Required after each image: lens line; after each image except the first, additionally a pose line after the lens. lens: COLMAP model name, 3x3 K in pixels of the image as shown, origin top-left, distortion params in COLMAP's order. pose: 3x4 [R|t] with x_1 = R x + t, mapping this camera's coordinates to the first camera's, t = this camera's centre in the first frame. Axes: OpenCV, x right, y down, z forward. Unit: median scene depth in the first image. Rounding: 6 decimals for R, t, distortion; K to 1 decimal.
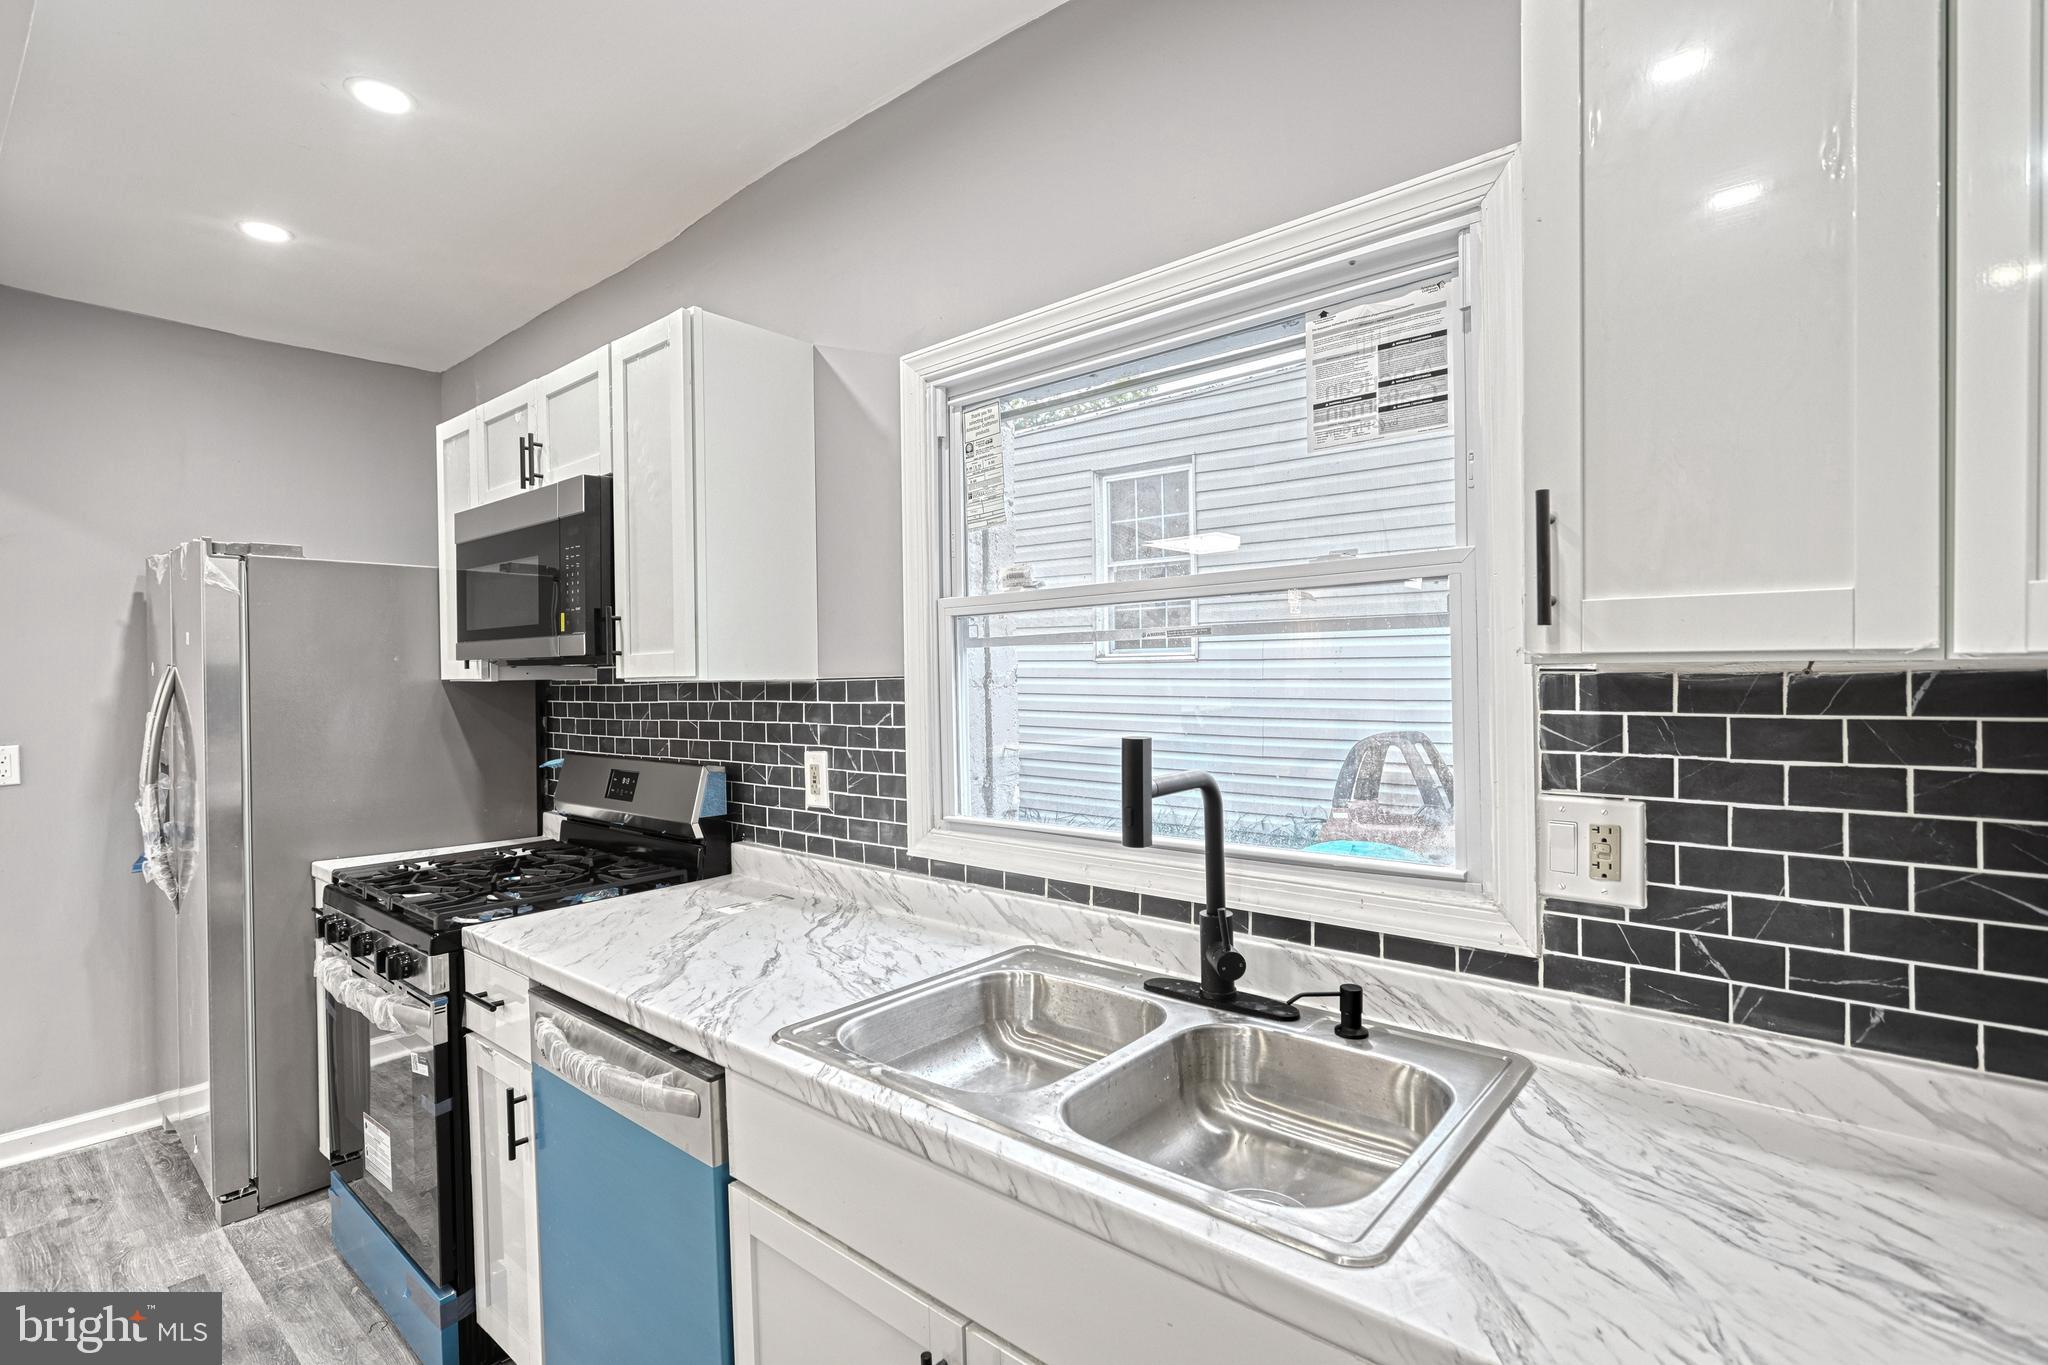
lens RADIAL K [[966.3, 0, 1021.8], [0, 966.3, 679.5], [0, 0, 1]] dist [0.000168, 0.000306]
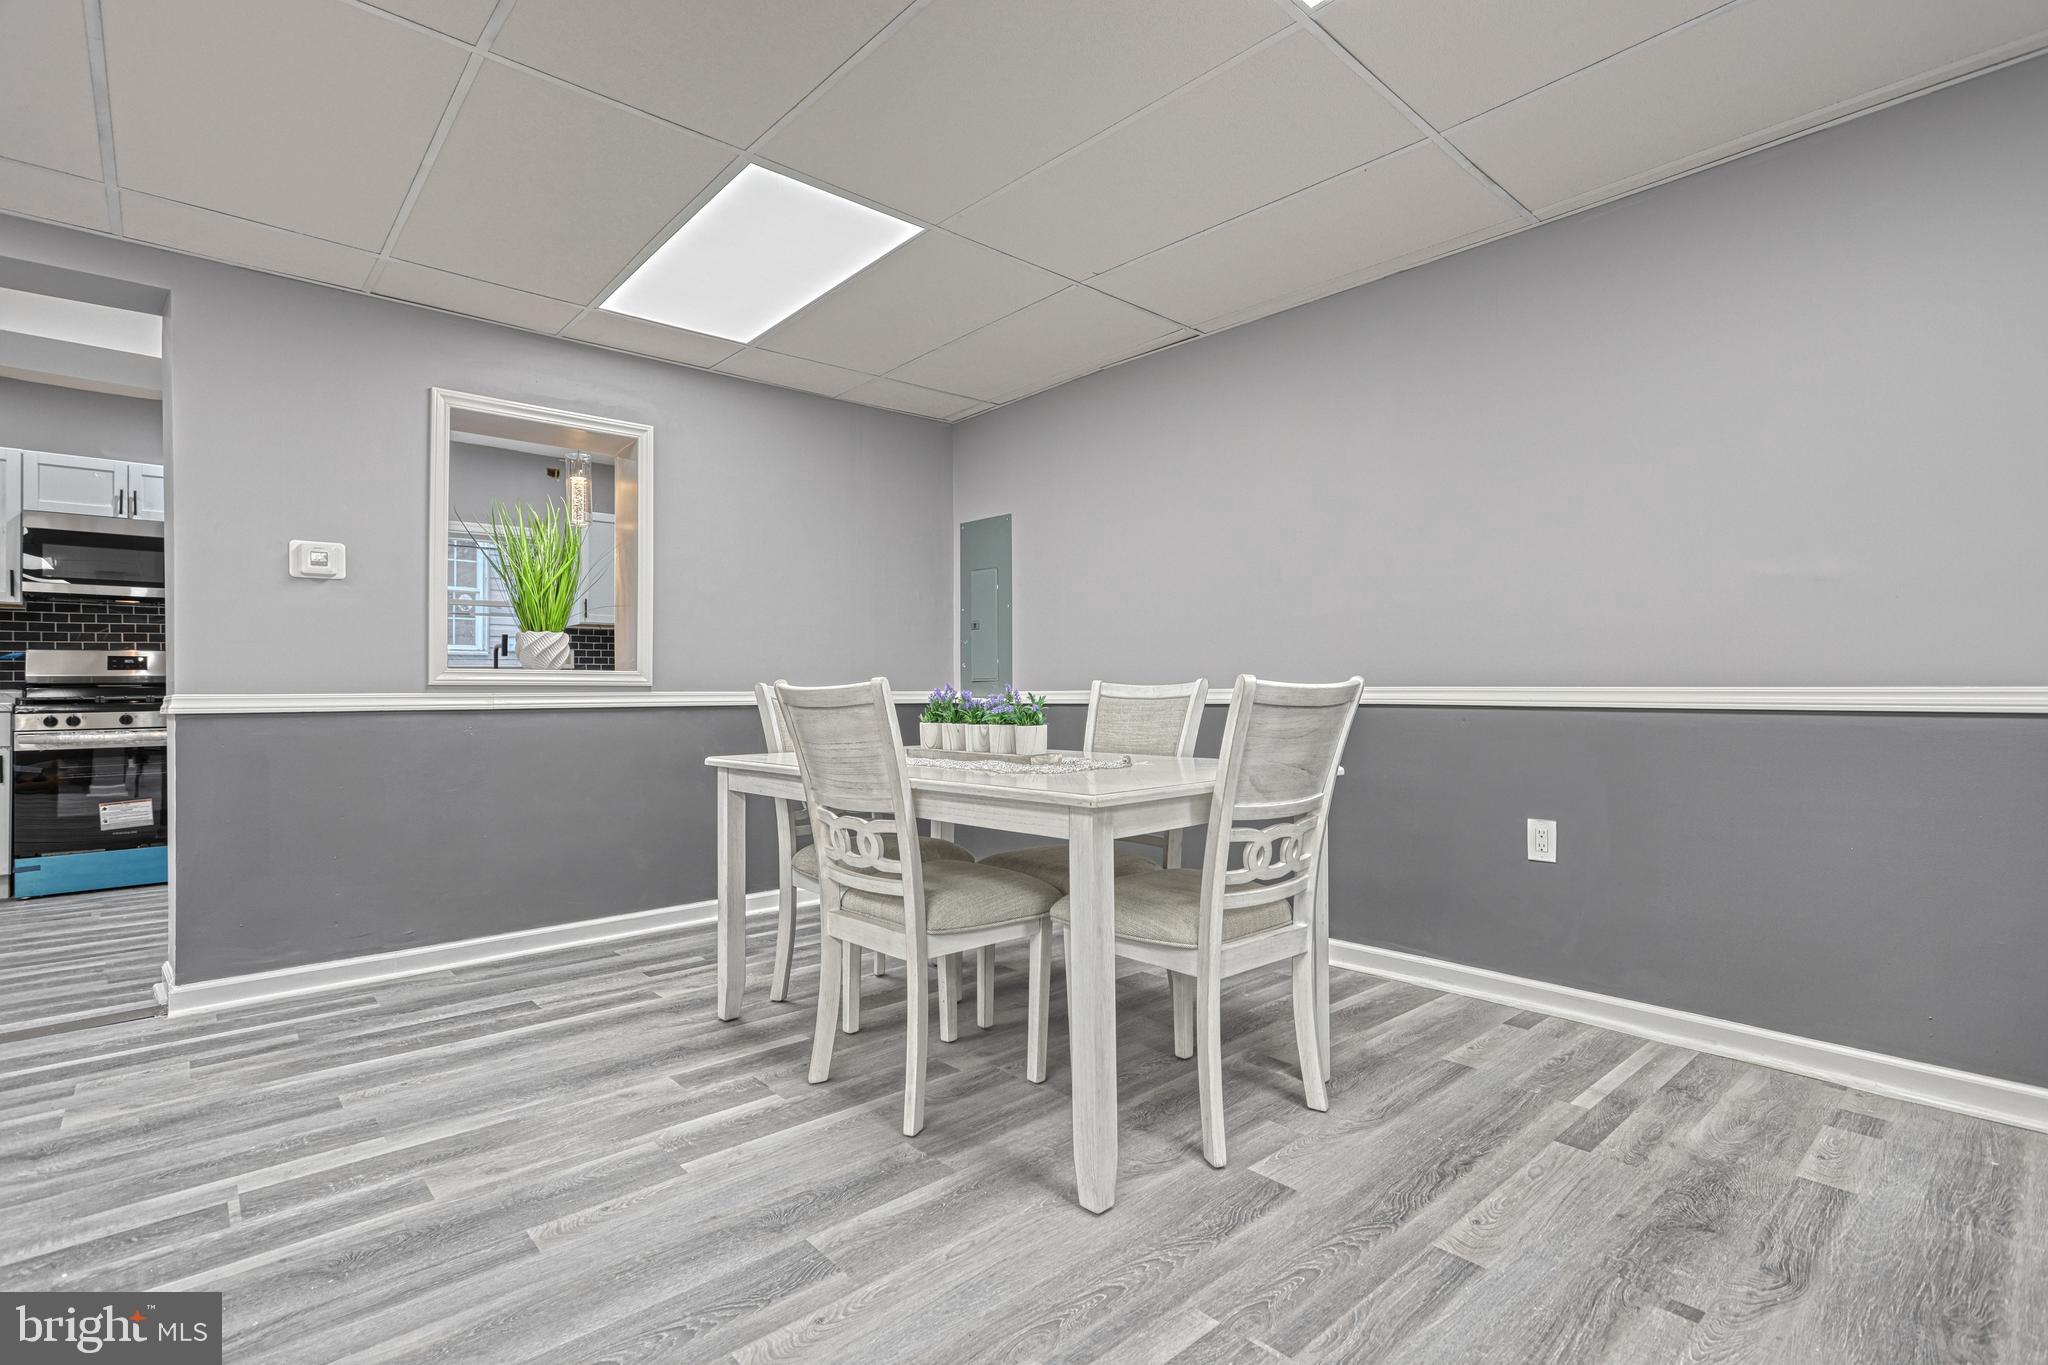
lens RADIAL K [[966.3, 0, 1021.8], [0, 966.3, 679.5], [0, 0, 1]] dist [0.000168, 0.000306]
pose [[0.125240, 0.021293, 0.991898, -3.807164], [0.013762, 0.999636, -0.023197, 0.377305], [-0.992031, 0.016556, 0.124902, -1.912516]]
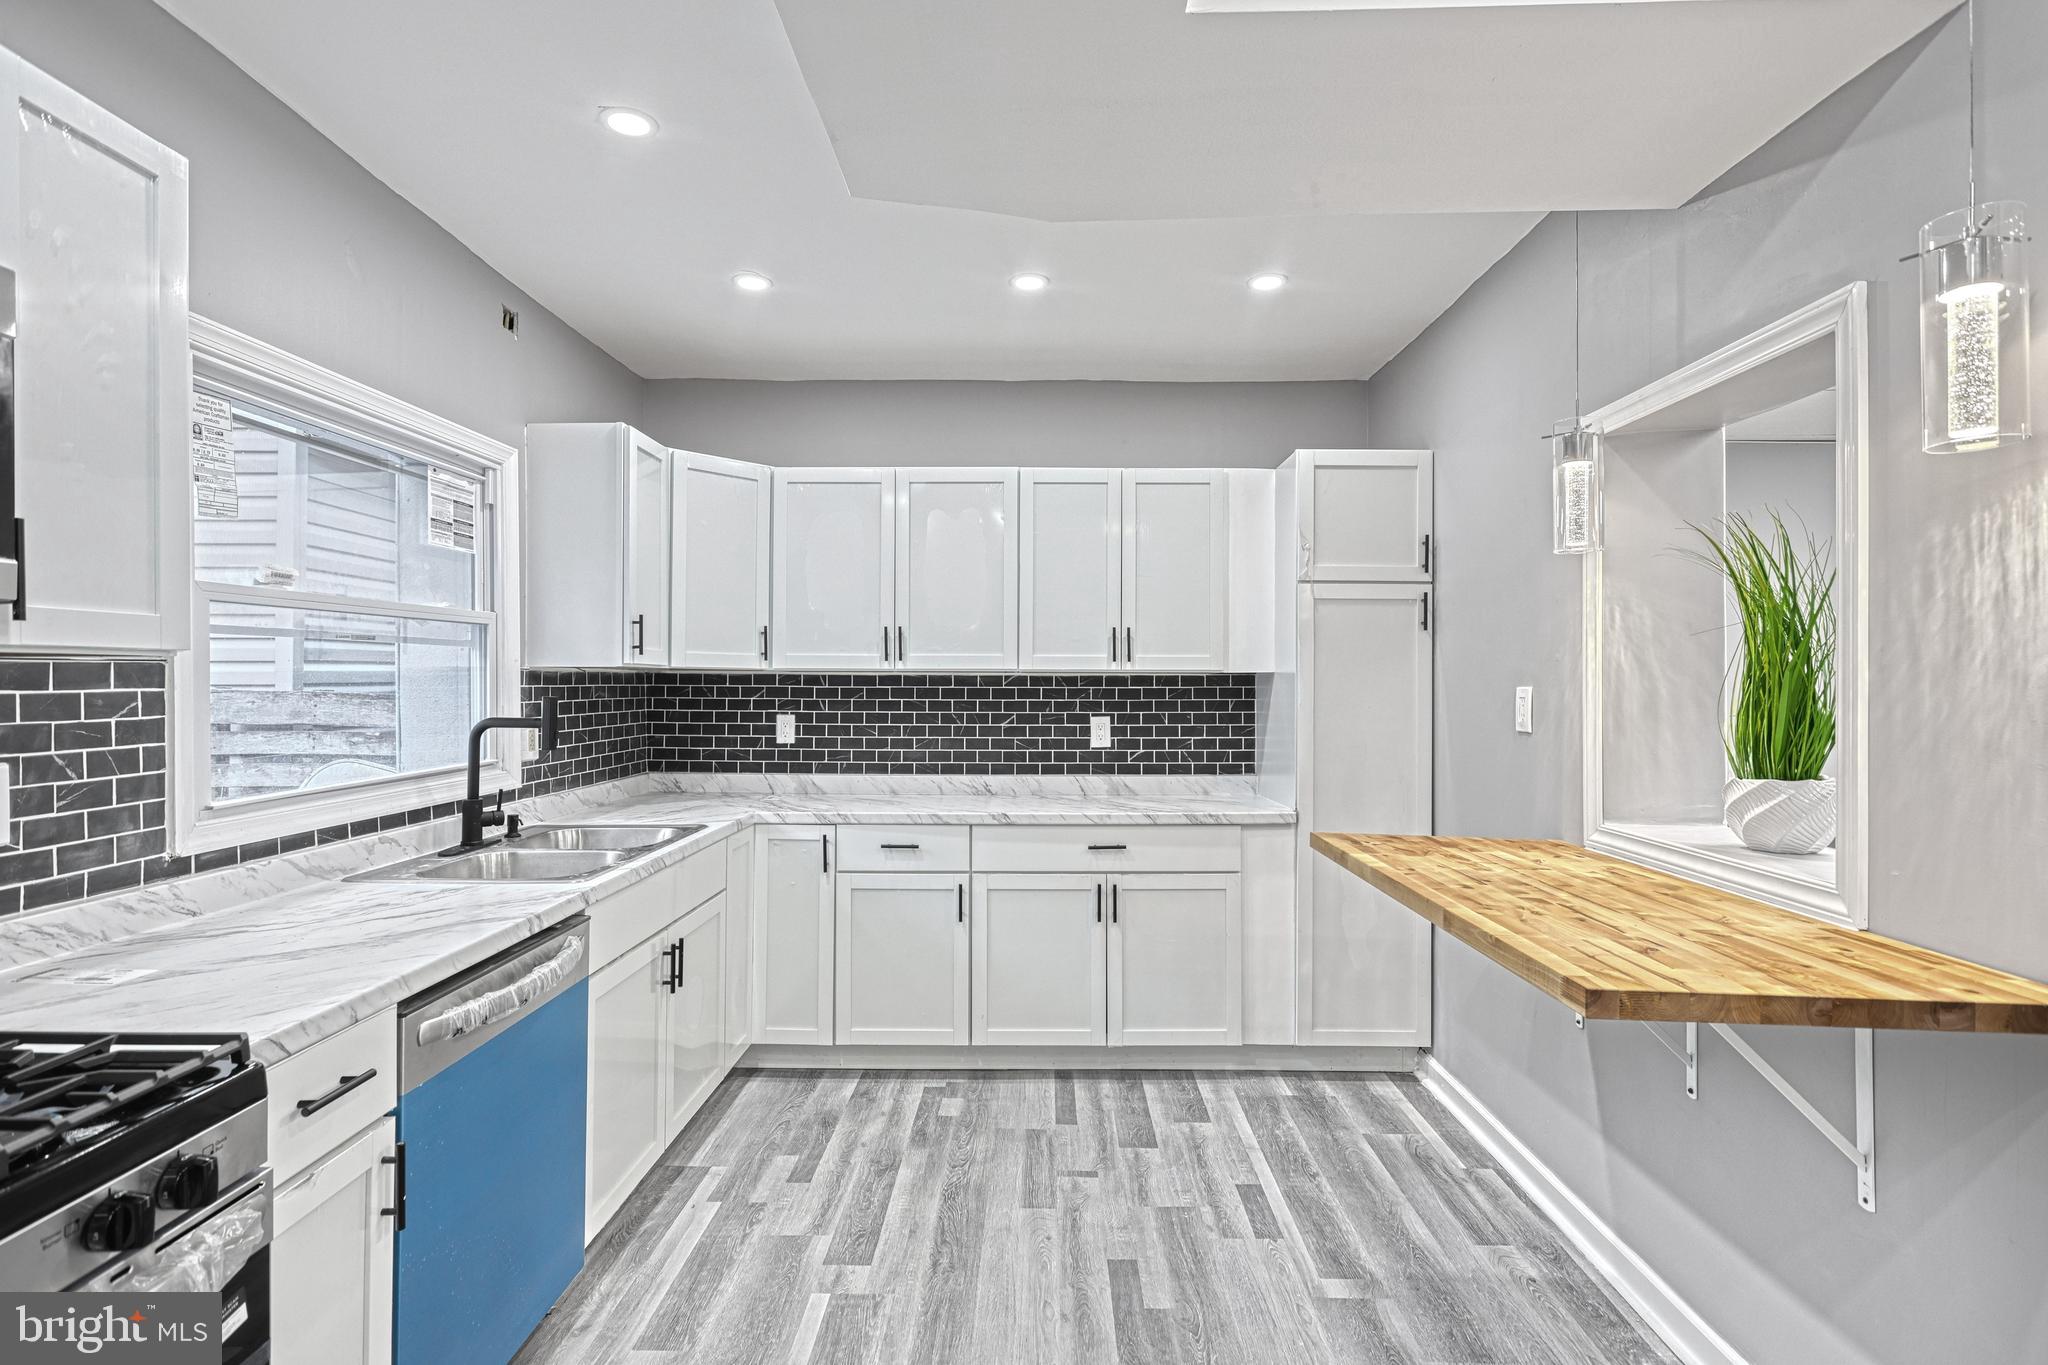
lens RADIAL K [[966.3, 0, 1021.8], [0, 966.3, 679.5], [0, 0, 1]] dist [0.000168, 0.000306]
pose [[-0.634940, 0.015914, 0.772398, -1.793565], [0.015508, 0.999849, -0.007852, 0.046666], [-0.772406, 0.006993, -0.635091, 1.312174]]
